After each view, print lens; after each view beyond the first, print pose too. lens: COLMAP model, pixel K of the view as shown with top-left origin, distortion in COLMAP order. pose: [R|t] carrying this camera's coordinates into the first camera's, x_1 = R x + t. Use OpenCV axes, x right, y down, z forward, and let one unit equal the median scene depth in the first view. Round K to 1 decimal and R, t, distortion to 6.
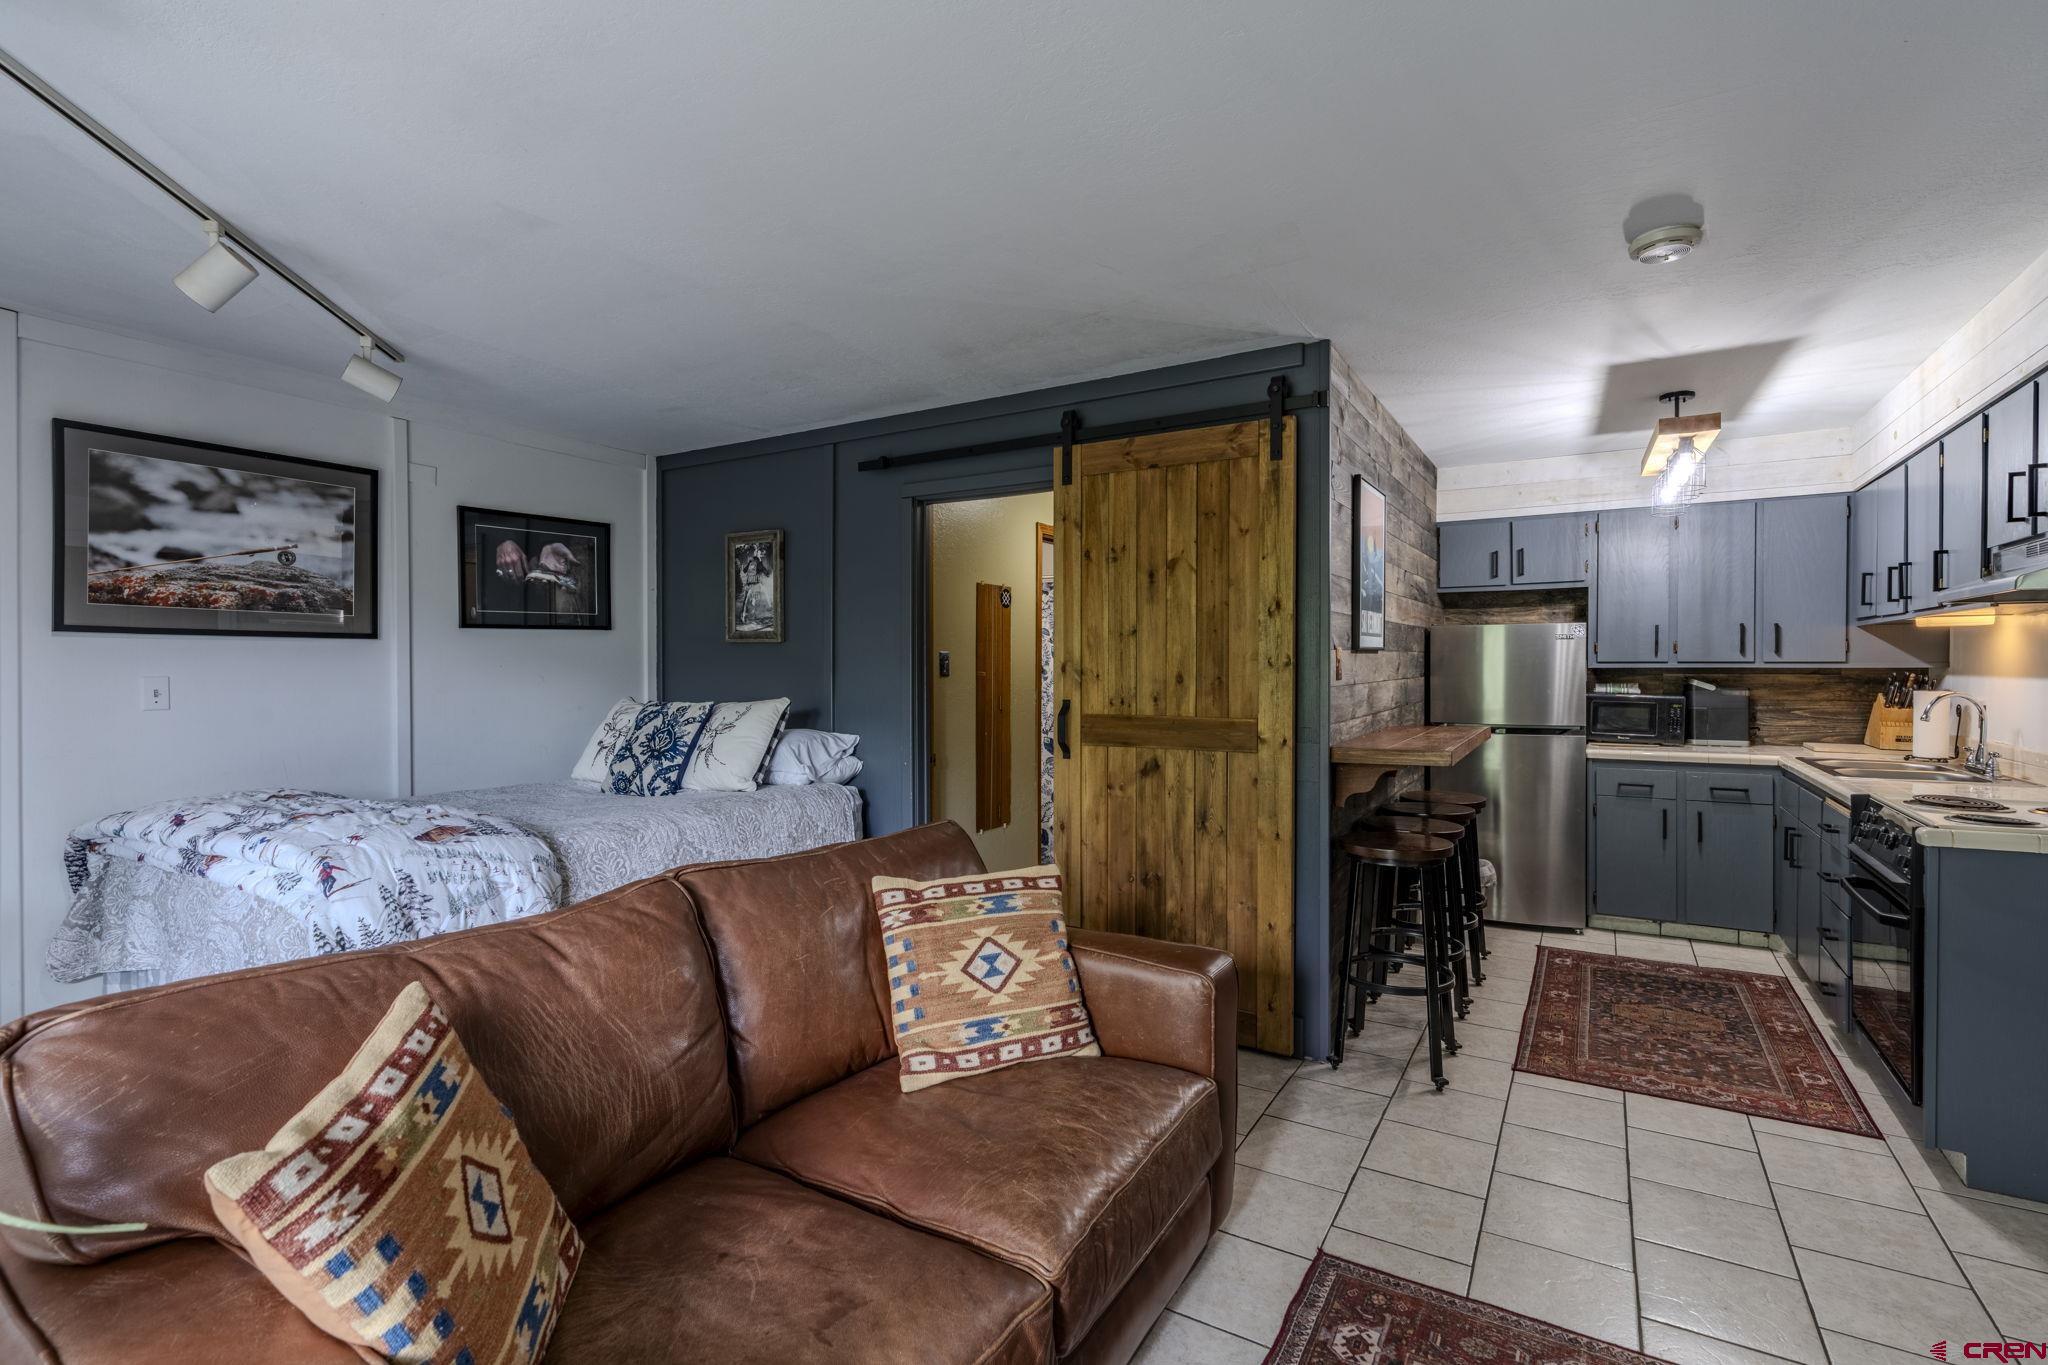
lens RADIAL K [[933.0, 0, 1037.4], [0, 933.0, 674.3], [0, 0, 1]] dist [-0.003372, 0.001593]
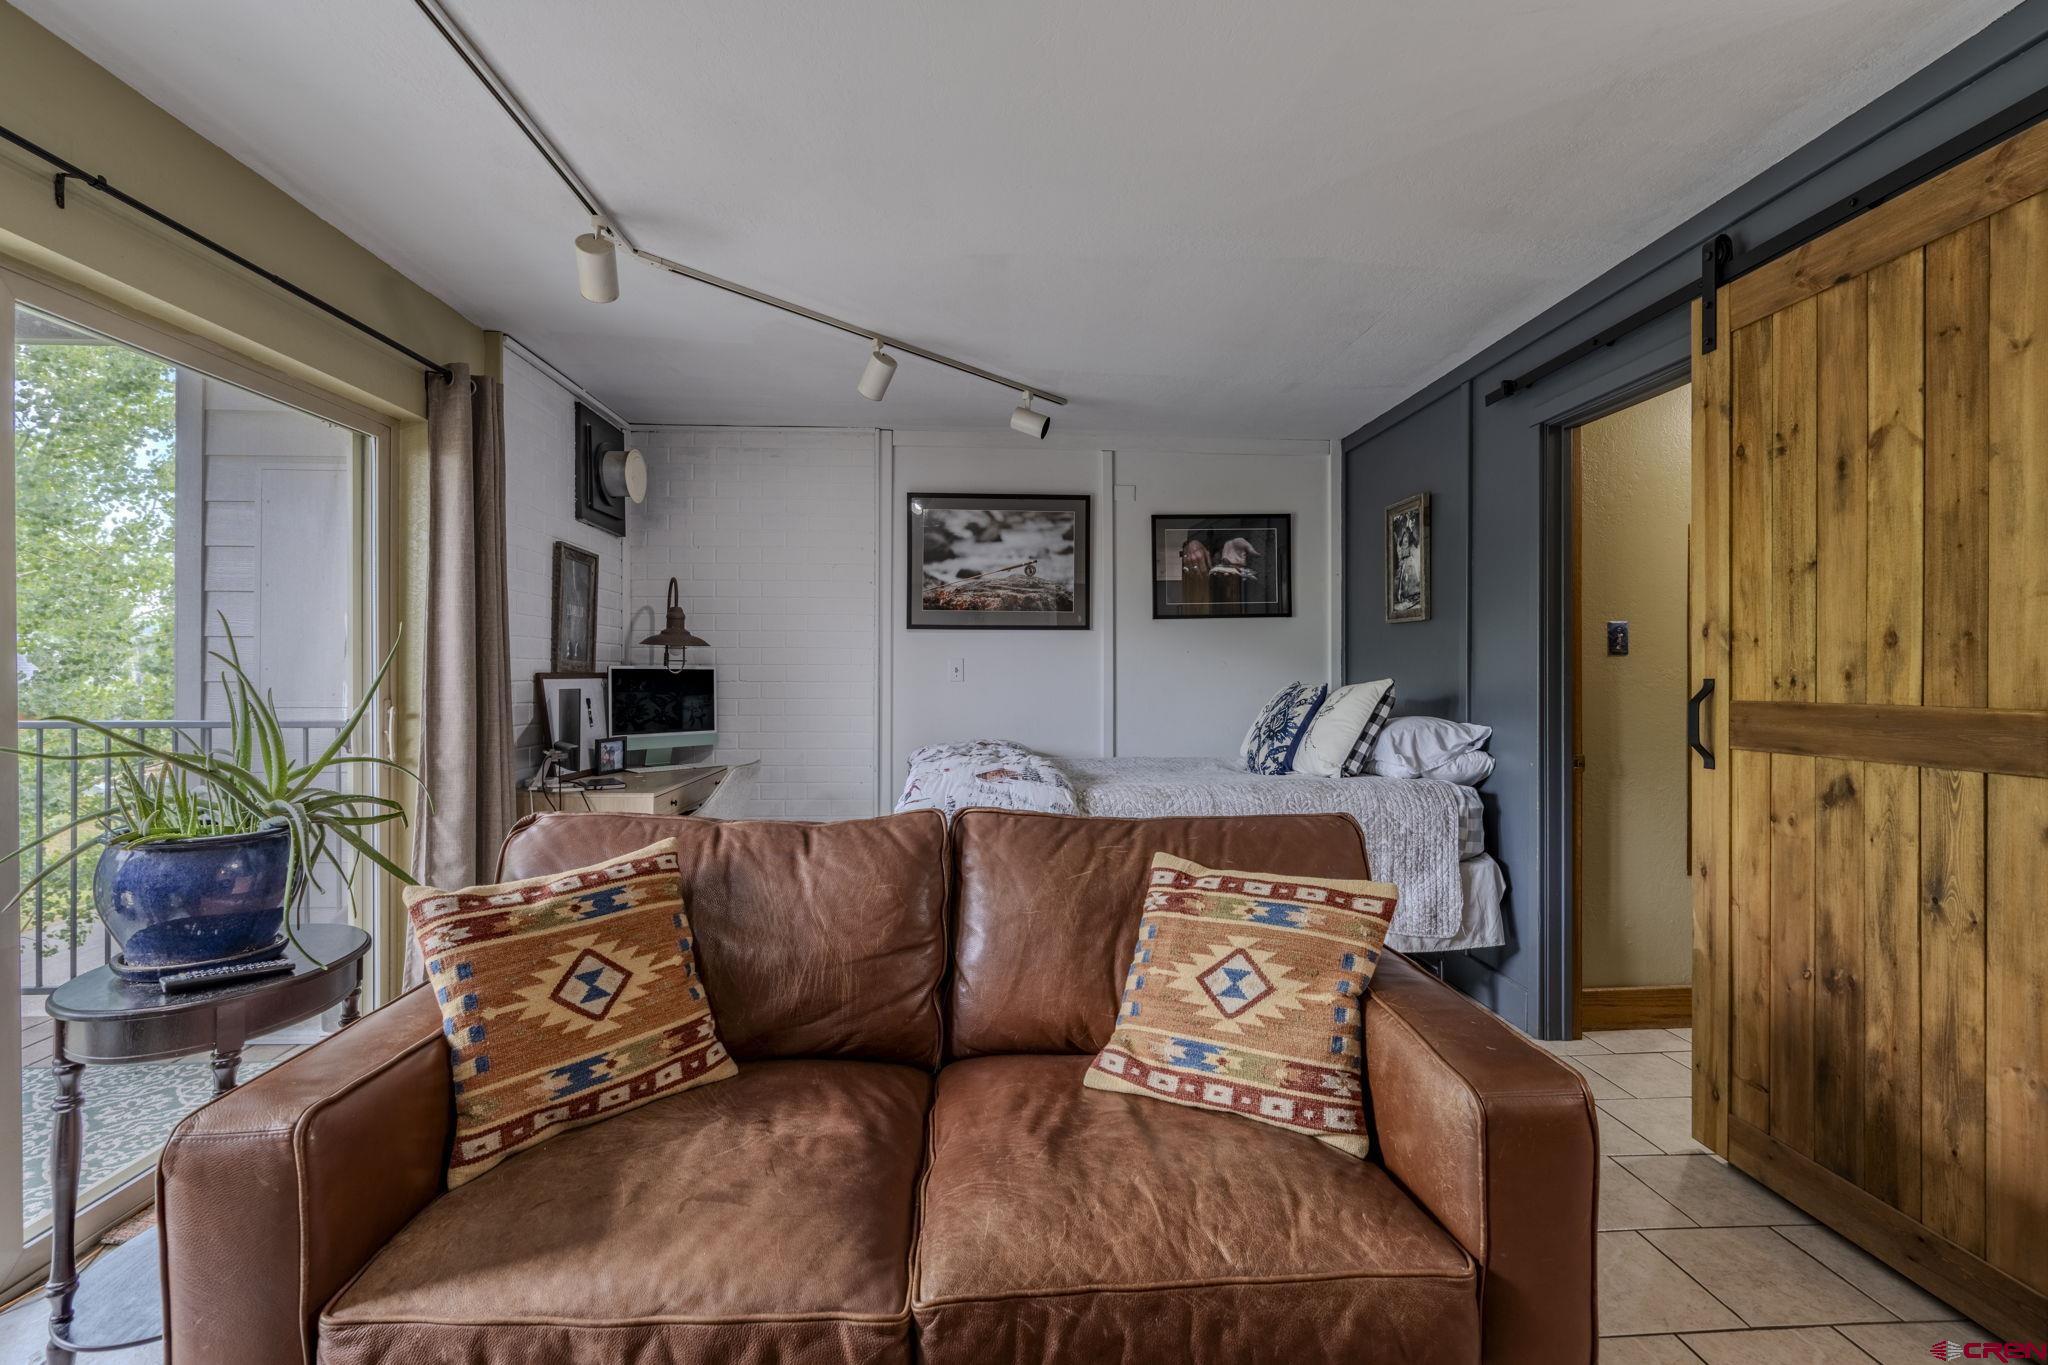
lens RADIAL K [[932.4, 0, 1037.8], [0, 932.4, 681.2], [0, 0, 1]] dist [-0.015821, 0.005628]
pose [[0.569274, 0.005803, -0.822127, 0.313250], [-0.008795, 0.999961, 0.000968, 0.033862], [0.822101, 0.006680, 0.569303, 0.252371]]
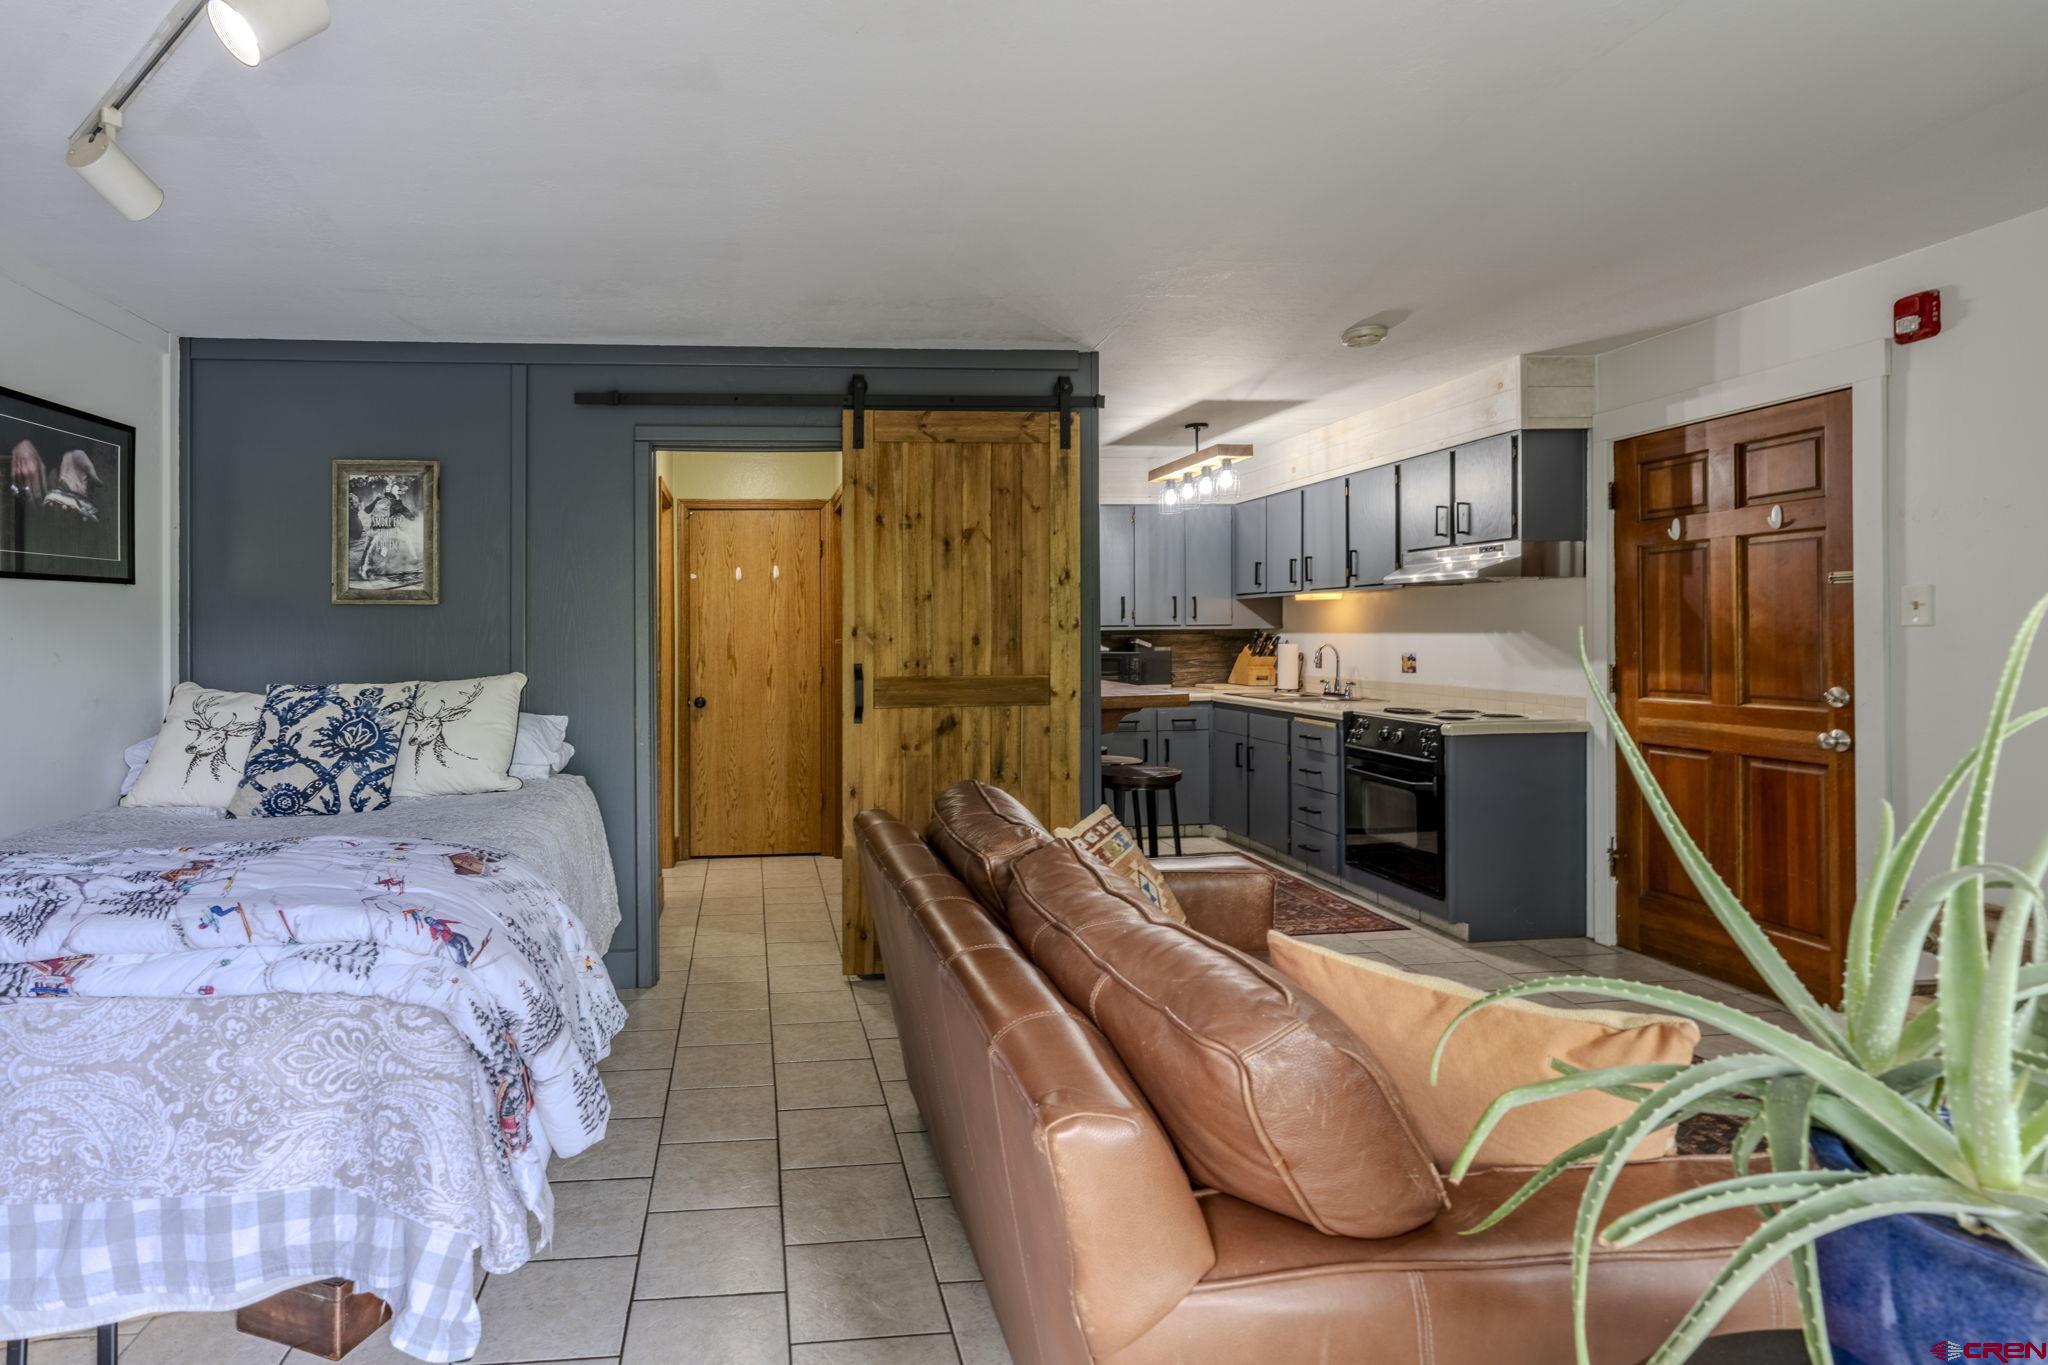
lens RADIAL K [[1000.1, 0, 840.8], [0, 1000.1, 630.3], [0, 0, 1]] dist [-0.003905, -0.000302]
pose [[0.808695, -0.006497, 0.588192, -0.641979], [0.016563, 0.999794, -0.011728, 0.003805], [-0.587995, 0.019227, 0.808636, 0.155388]]
